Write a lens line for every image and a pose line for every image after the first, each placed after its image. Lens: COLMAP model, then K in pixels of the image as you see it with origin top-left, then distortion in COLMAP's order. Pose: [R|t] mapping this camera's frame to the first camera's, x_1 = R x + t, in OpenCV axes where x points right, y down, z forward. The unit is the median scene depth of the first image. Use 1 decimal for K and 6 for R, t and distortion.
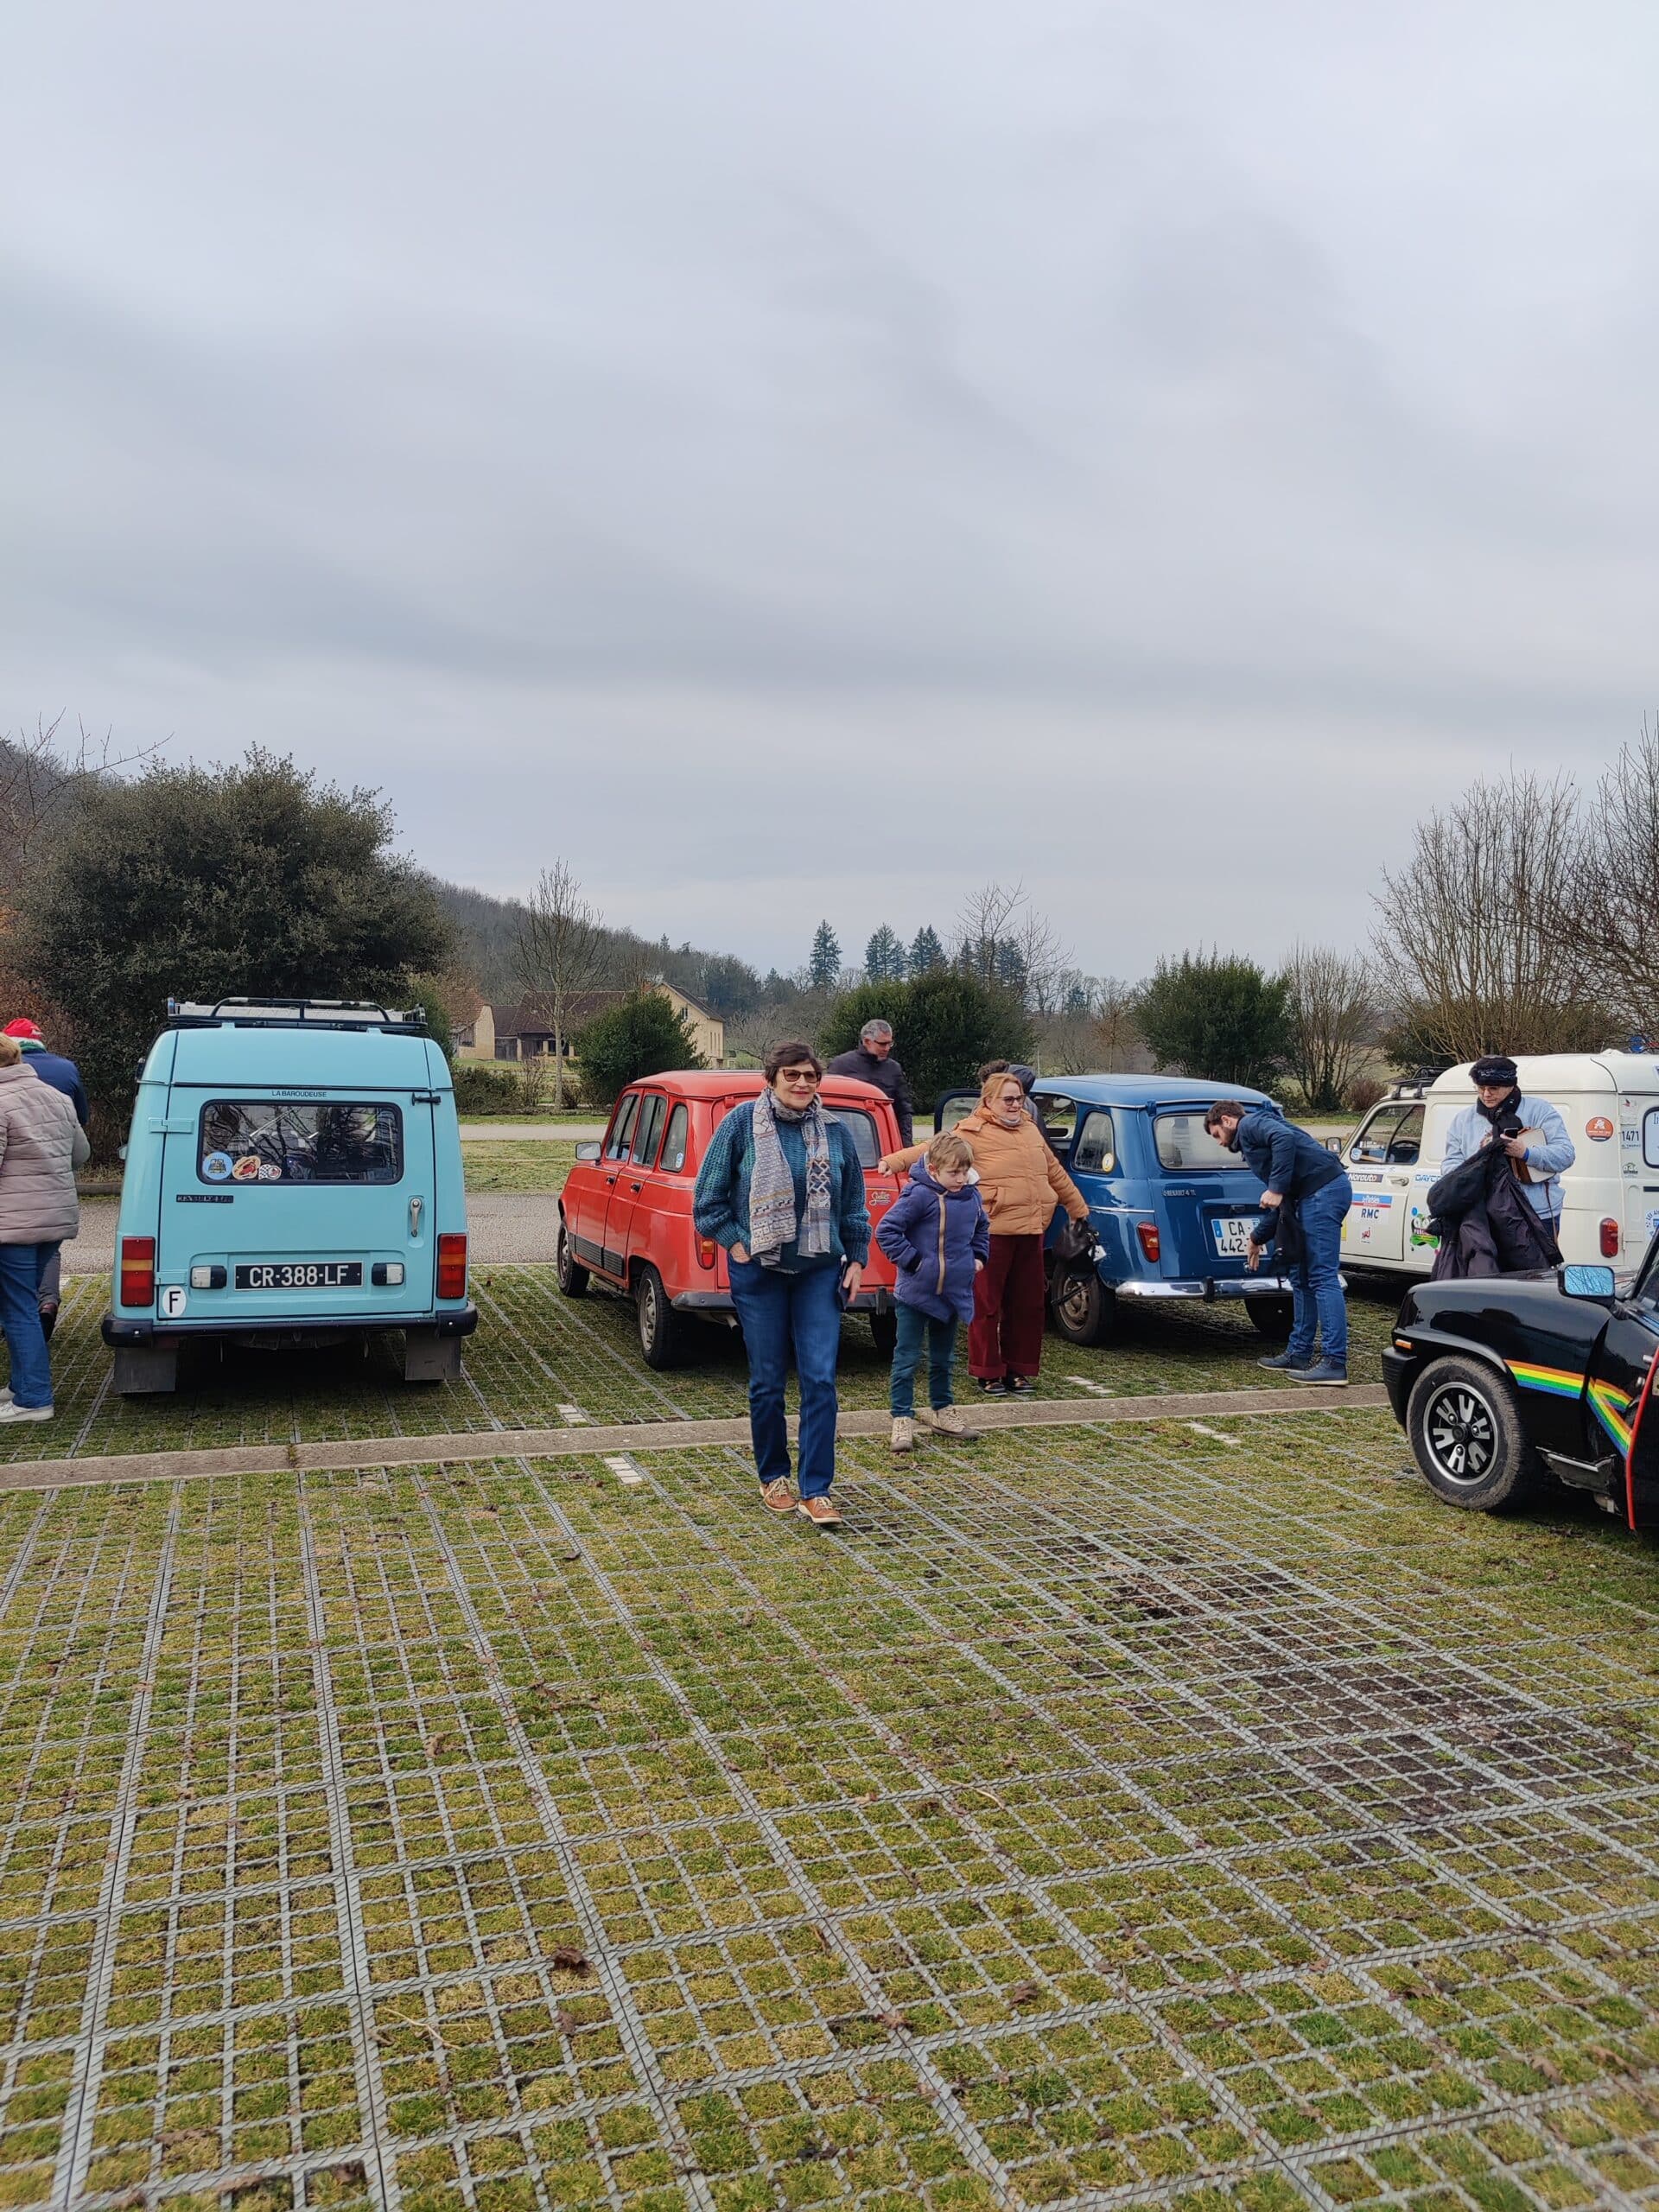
lens RADIAL K [[1713.0, 0, 823.9], [0, 1713.0, 1061.9], [0, 0, 1]] dist [0.042079, 0.001893]
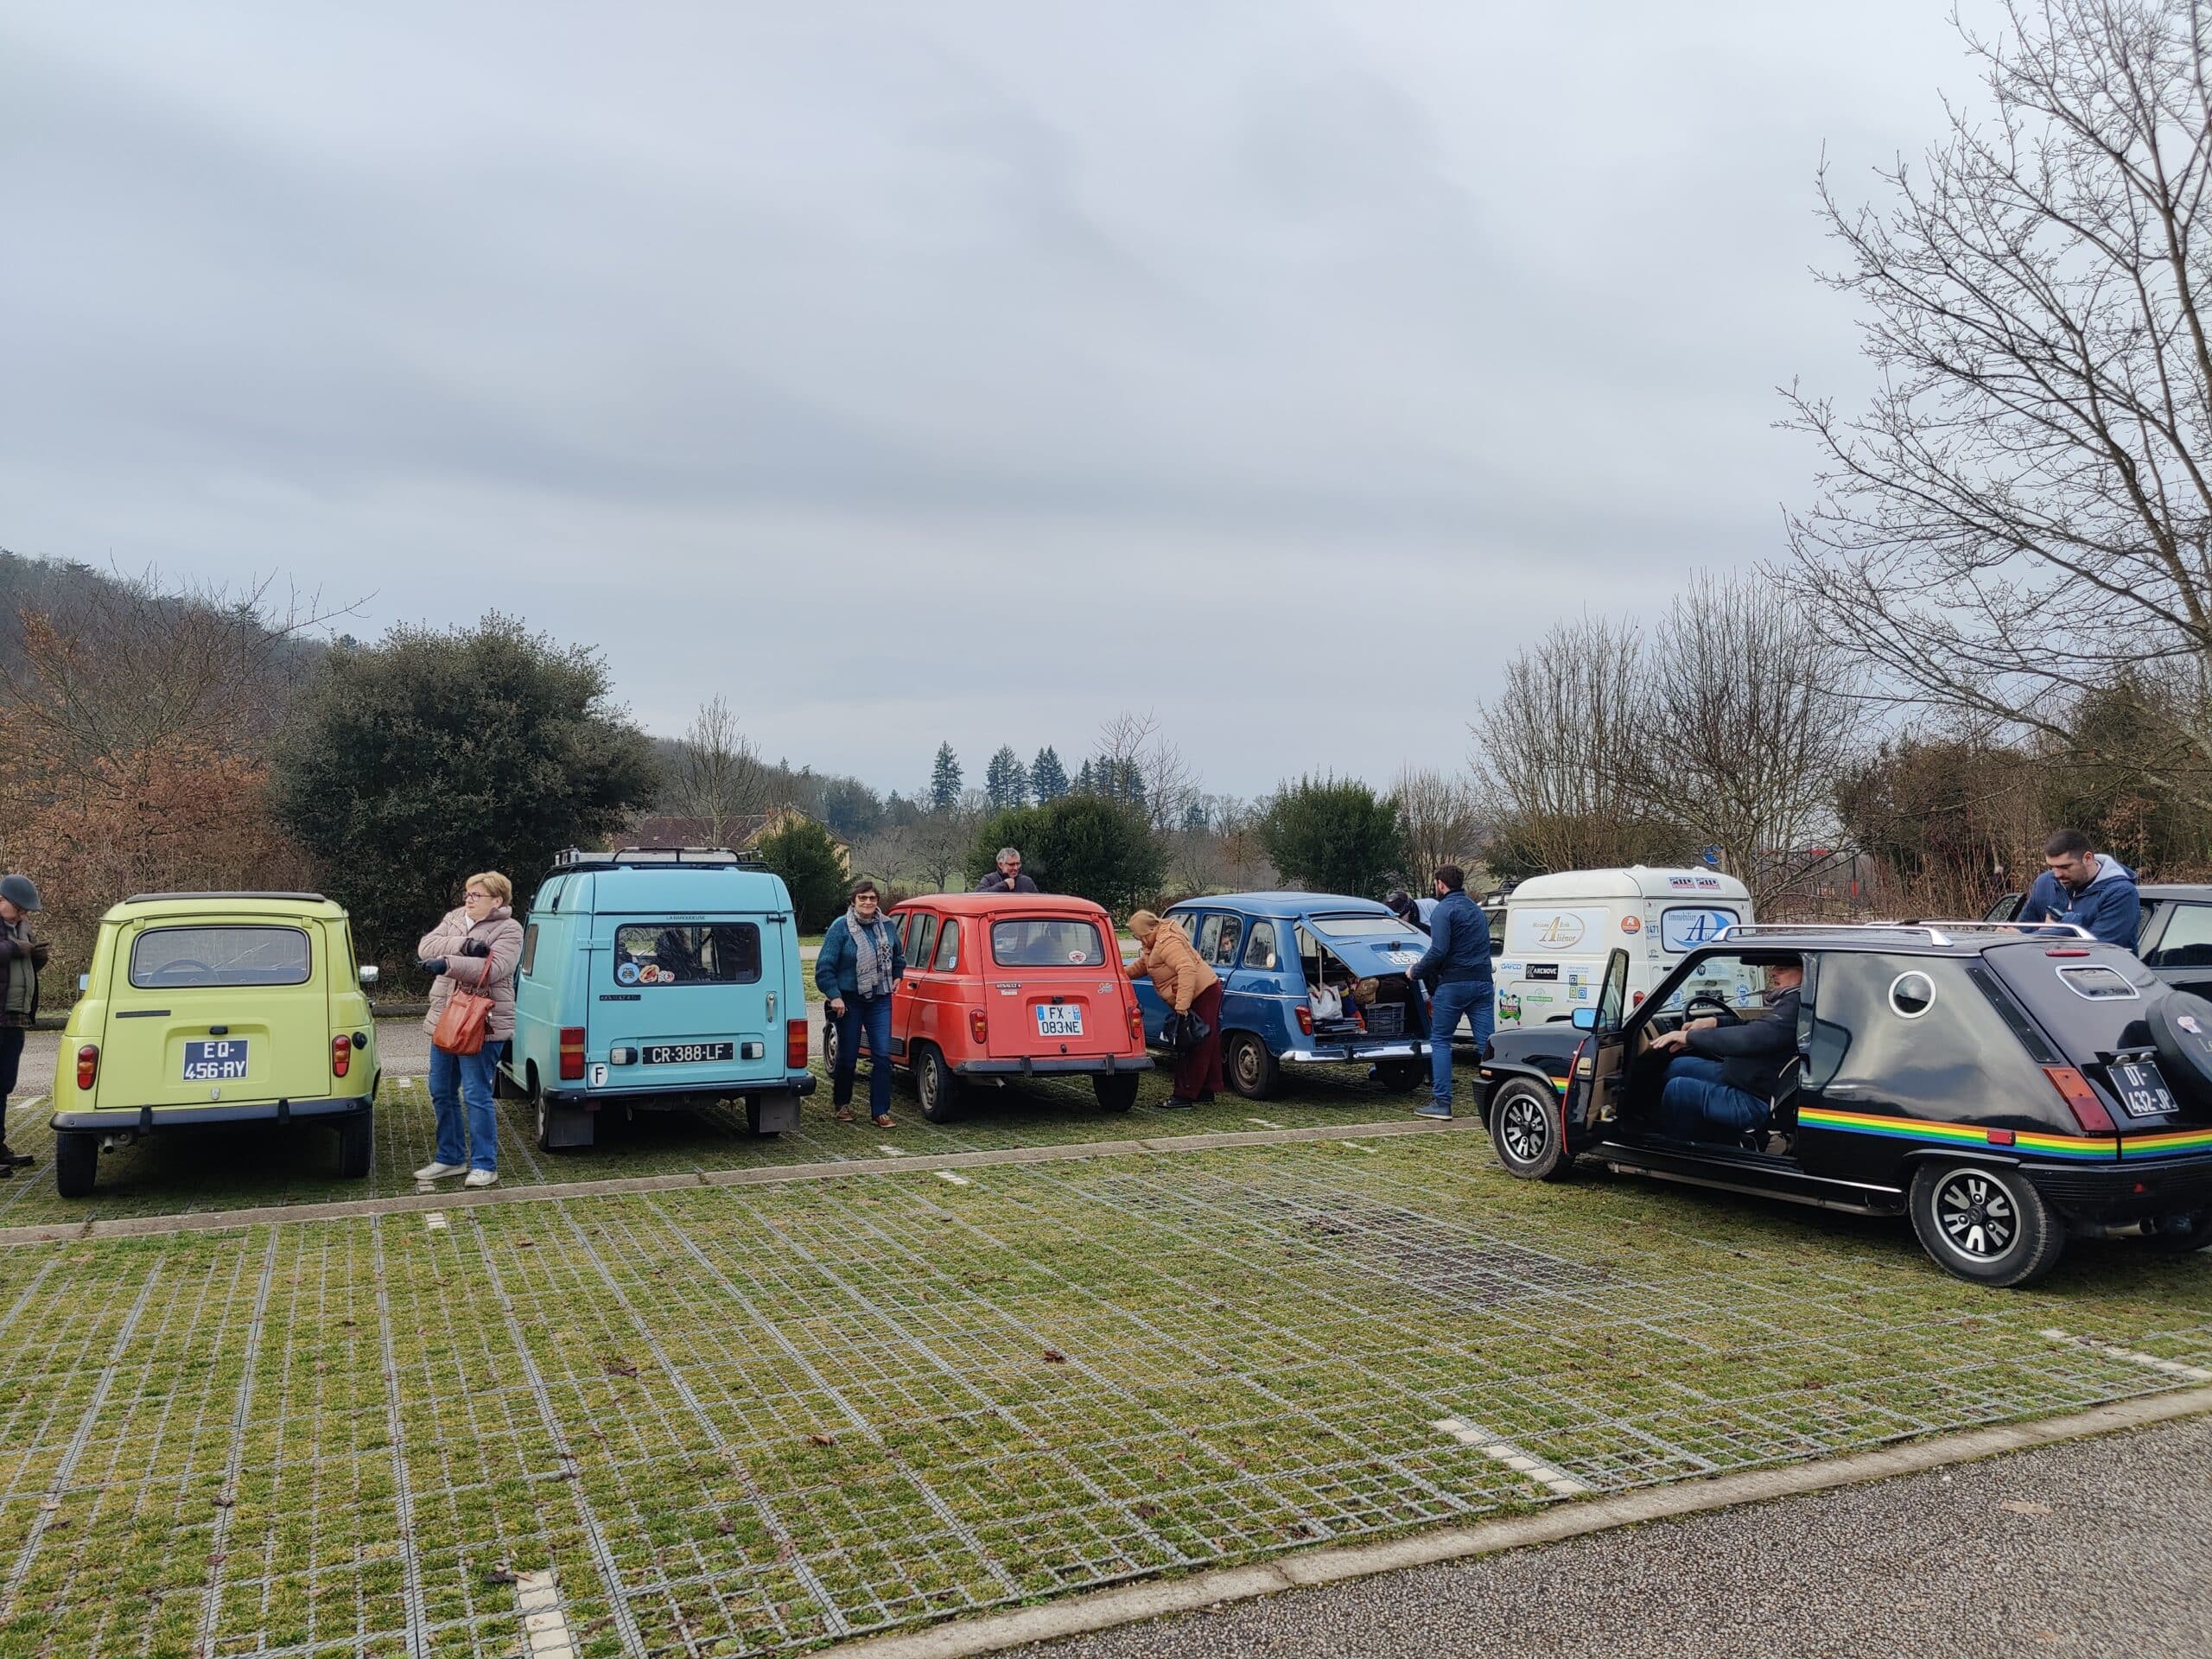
lens RADIAL K [[1713.0, 0, 1109.0], [0, 1713.0, 799.8], [0, 0, 1]] dist [0.042079, 0.001893]
pose [[0.995180, -0.013257, 0.097168, -0.043680], [0.017853, 0.998755, -0.046584, -0.001715], [-0.096430, 0.048094, 0.994177, -0.155001]]
